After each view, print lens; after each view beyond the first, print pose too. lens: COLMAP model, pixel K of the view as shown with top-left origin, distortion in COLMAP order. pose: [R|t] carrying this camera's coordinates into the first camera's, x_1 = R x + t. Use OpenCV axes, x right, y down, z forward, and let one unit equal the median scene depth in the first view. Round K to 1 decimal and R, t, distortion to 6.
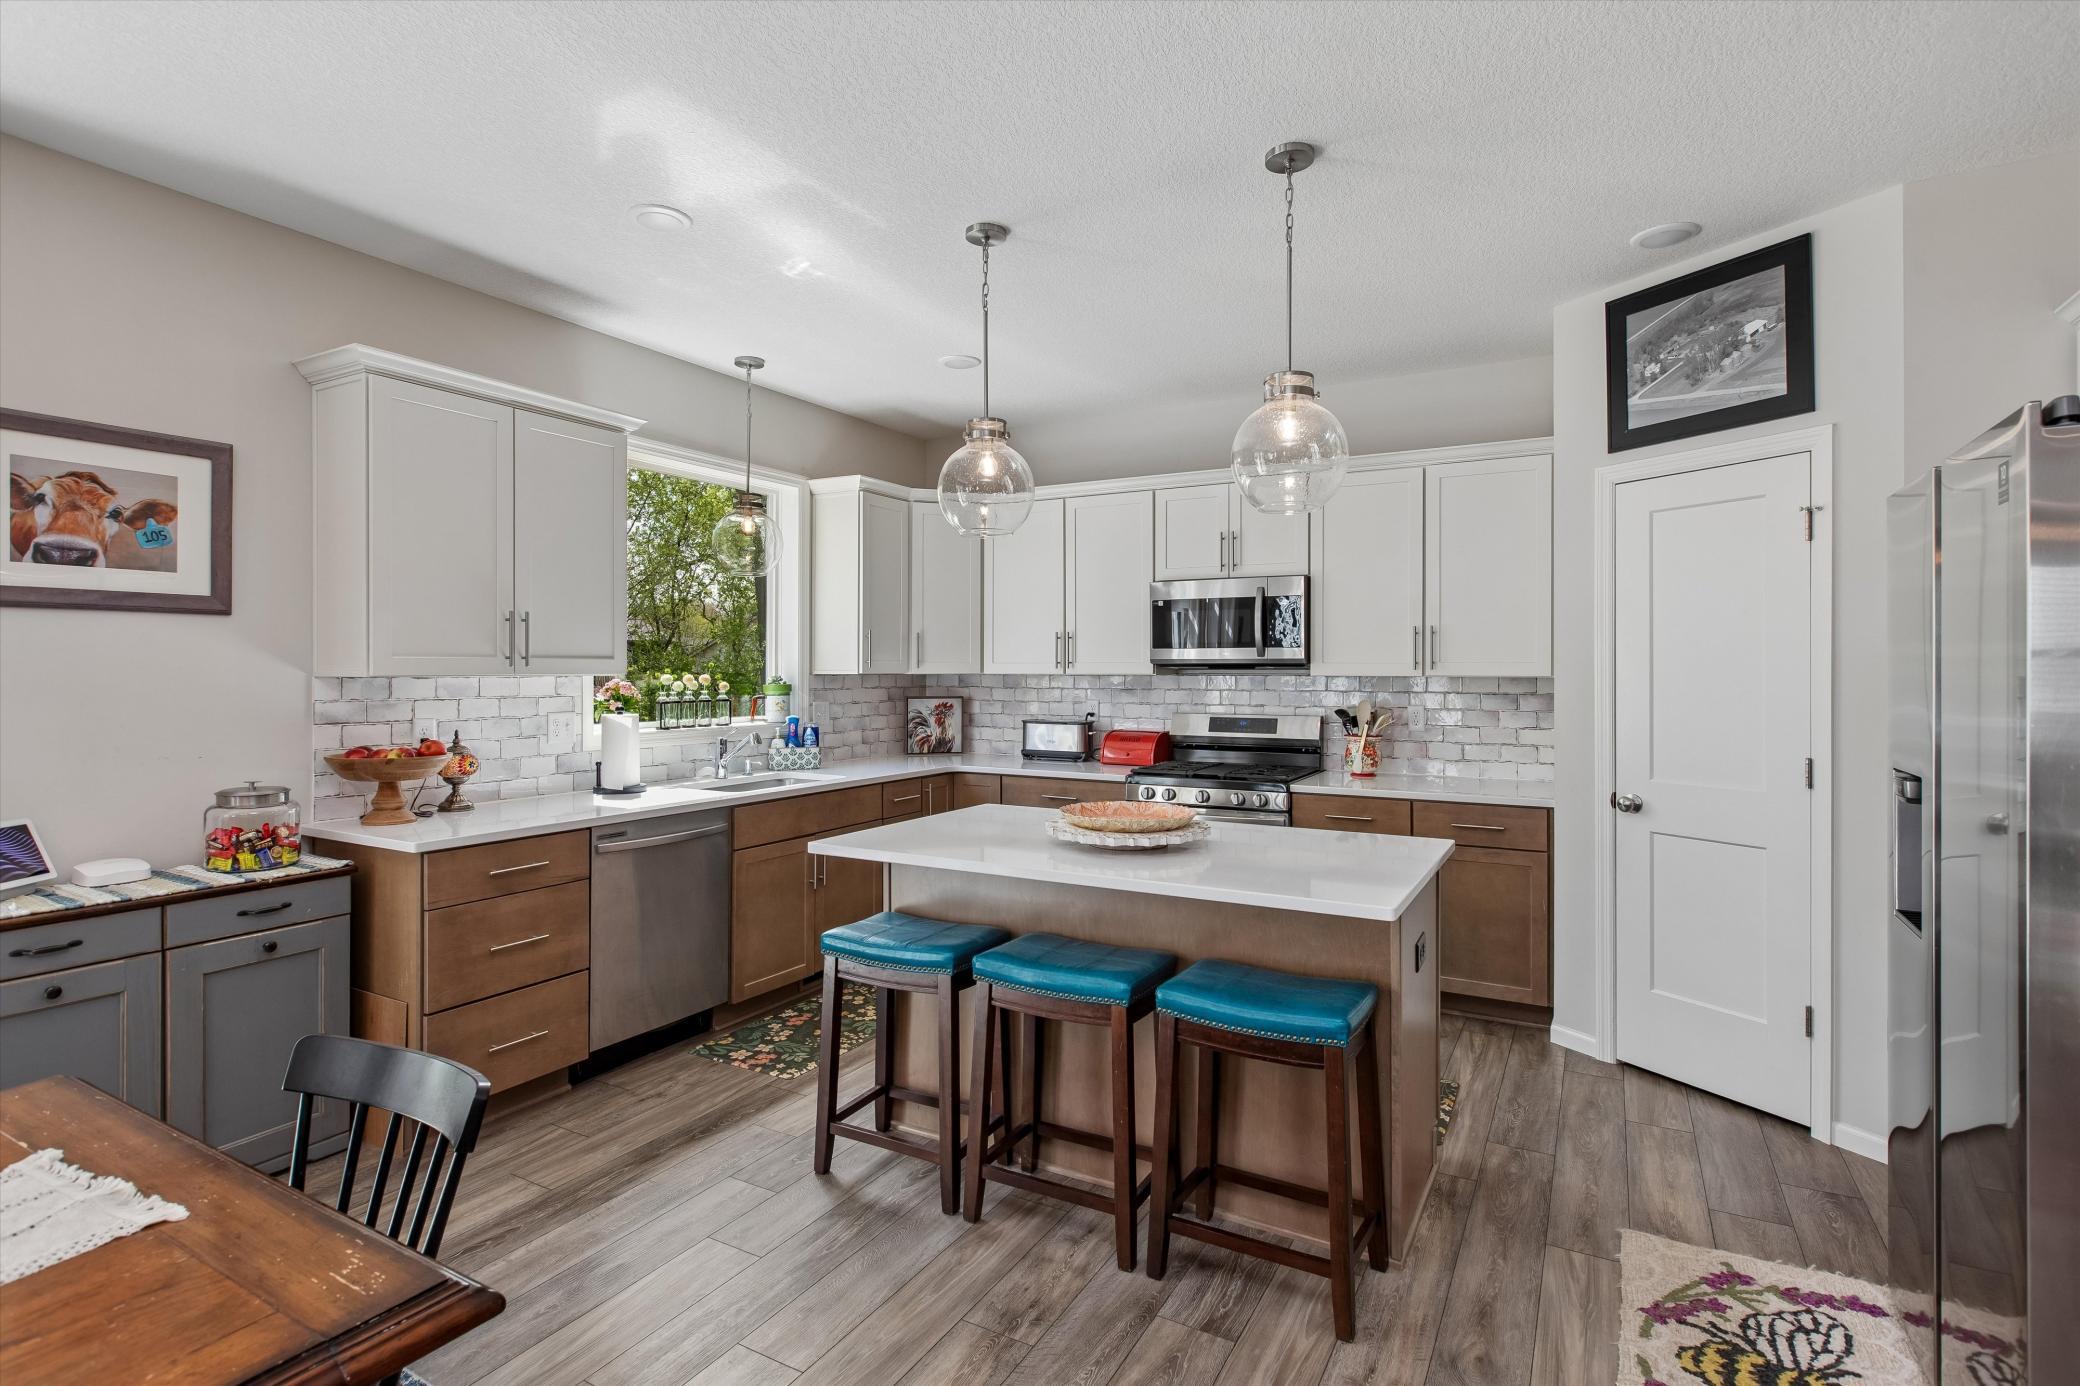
lens RADIAL K [[1002.0, 0, 1047.4], [0, 1002.0, 680.5], [0, 0, 1]] dist [0.002404, -0.000064]
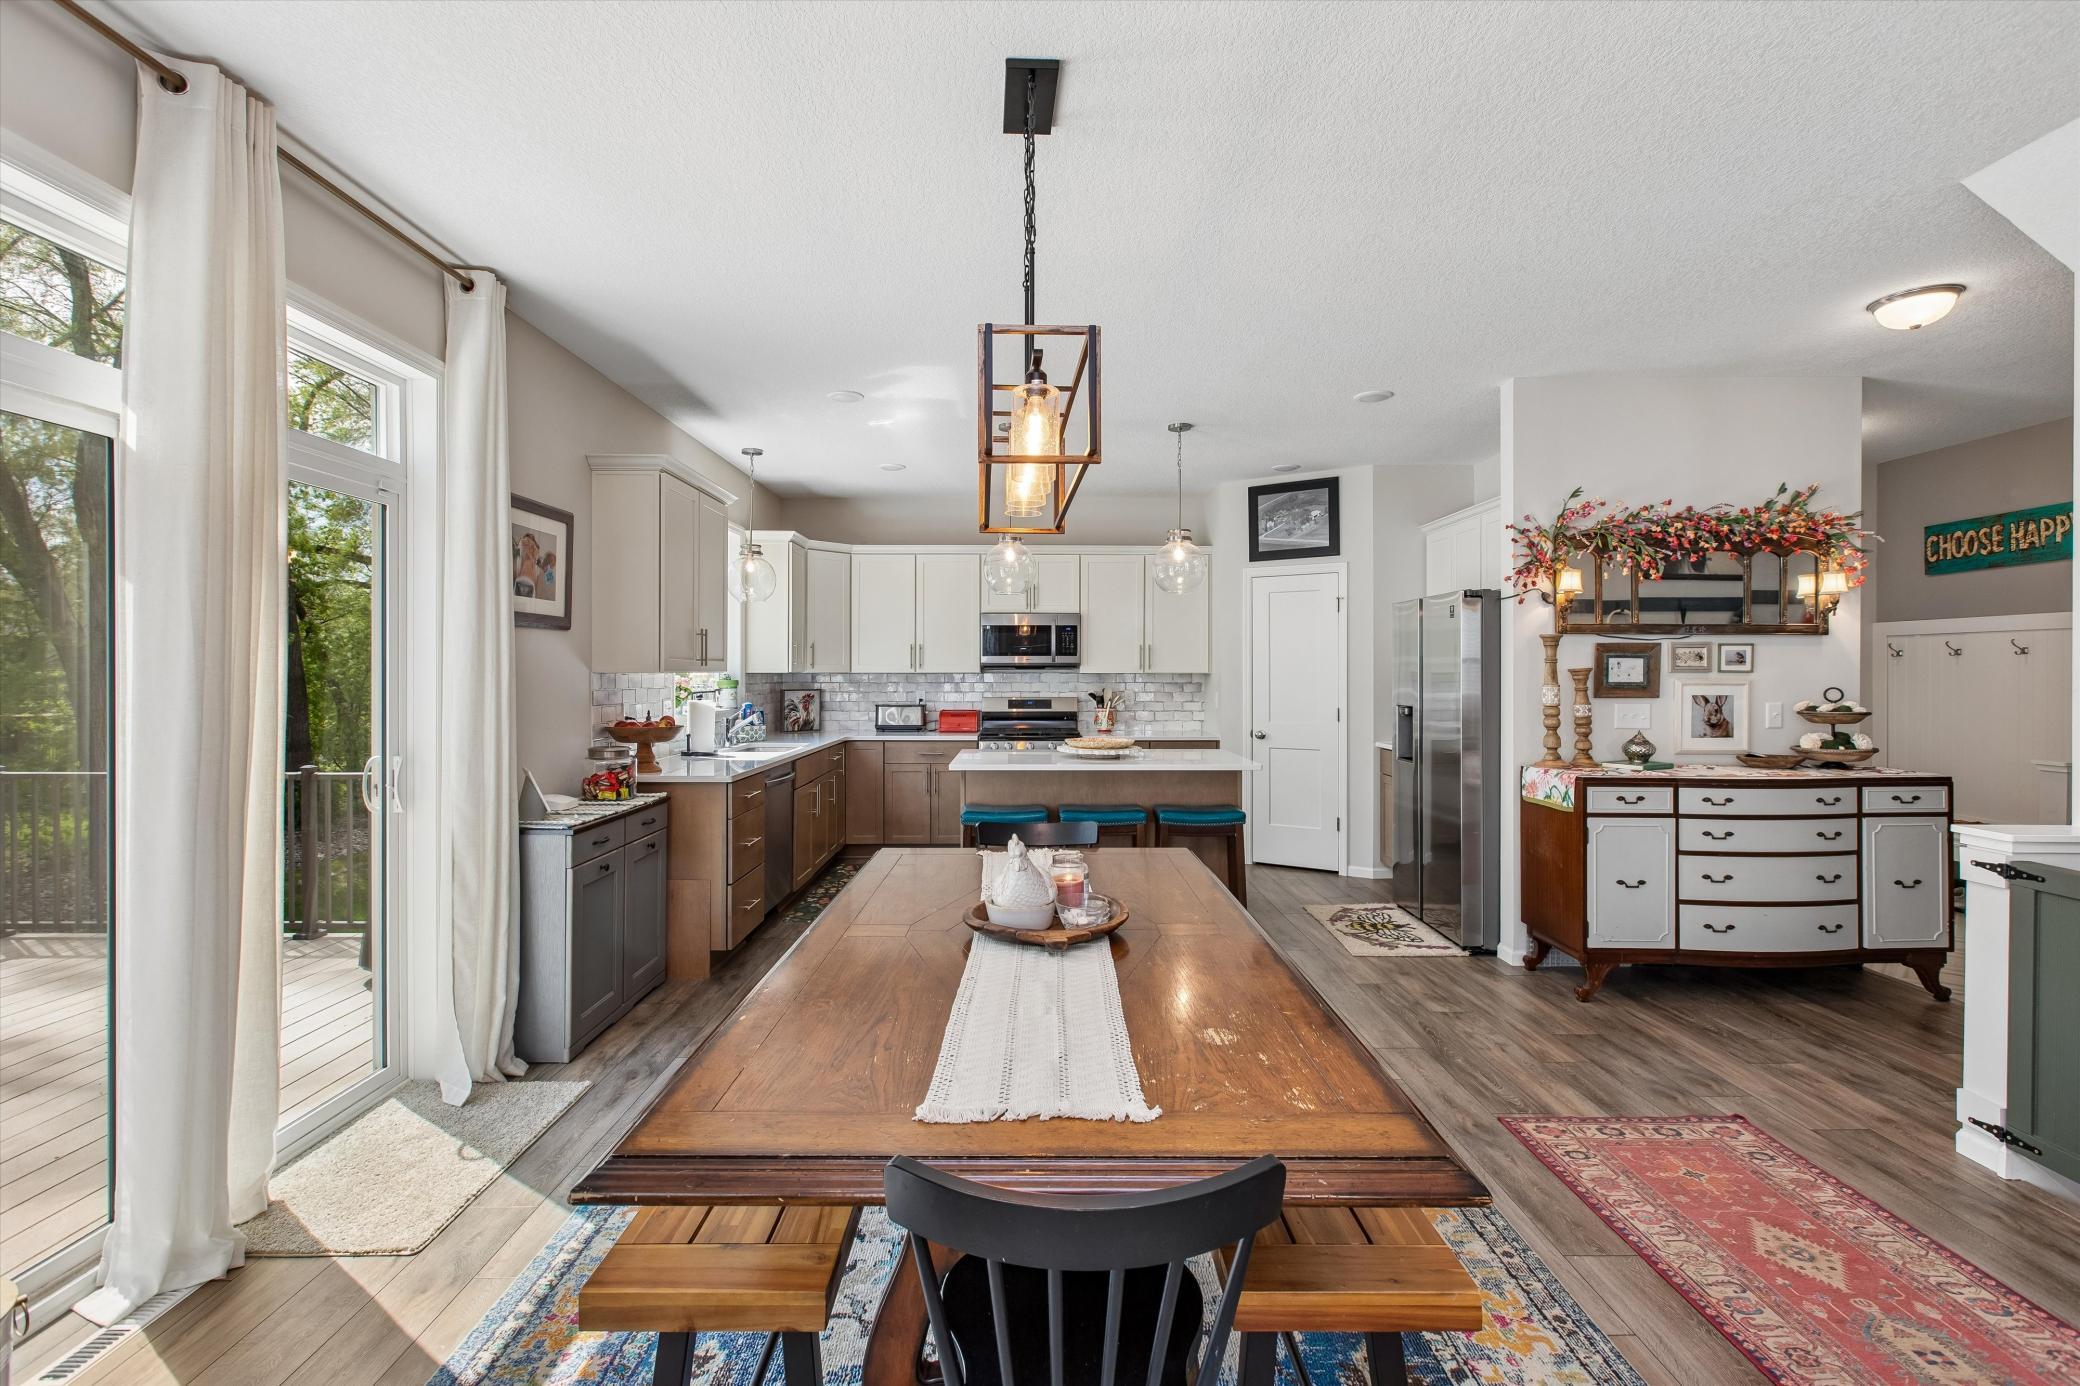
lens RADIAL K [[940.5, 0, 1031.3], [0, 940.5, 671.6], [0, 0, 1]] dist [0.010731, -0.003773]
pose [[0.871561, -0.000258, 0.490287, -0.586513], [0.005841, 0.999934, -0.009858, 0.008057], [-0.490252, 0.011456, 0.871506, -0.337253]]
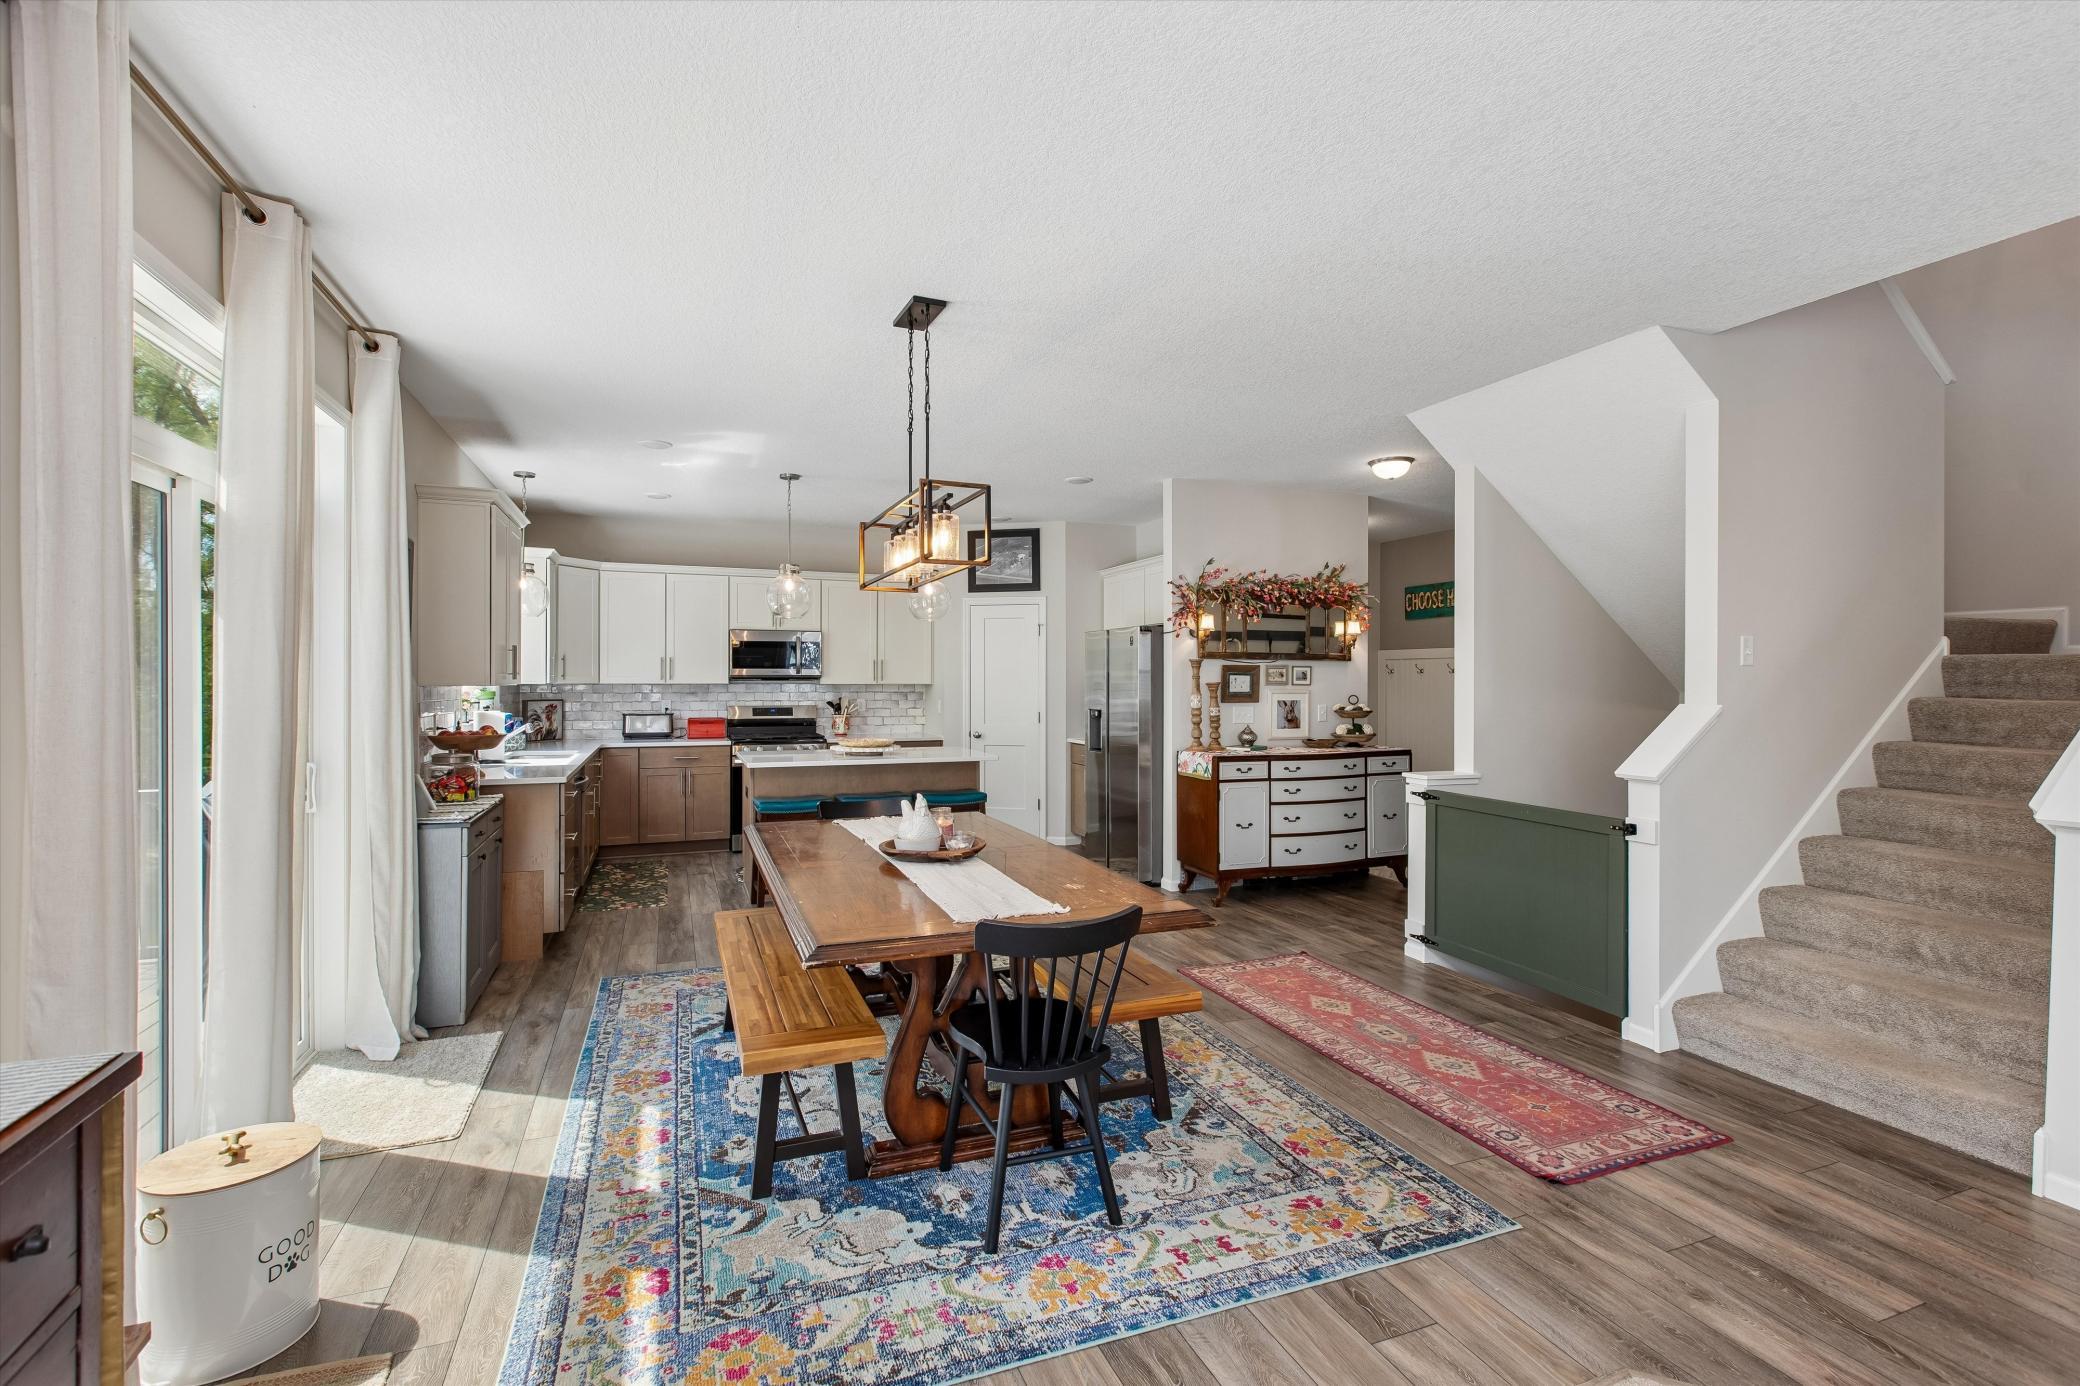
lens RADIAL K [[940.5, 0, 1031.3], [0, 940.5, 671.6], [0, 0, 1]] dist [0.010731, -0.003773]
pose [[0.640647, 0.006986, 0.767804, -0.861338], [0.006990, 0.999864, -0.014930, 0.001545], [-0.767804, 0.014931, 0.640511, -0.456096]]
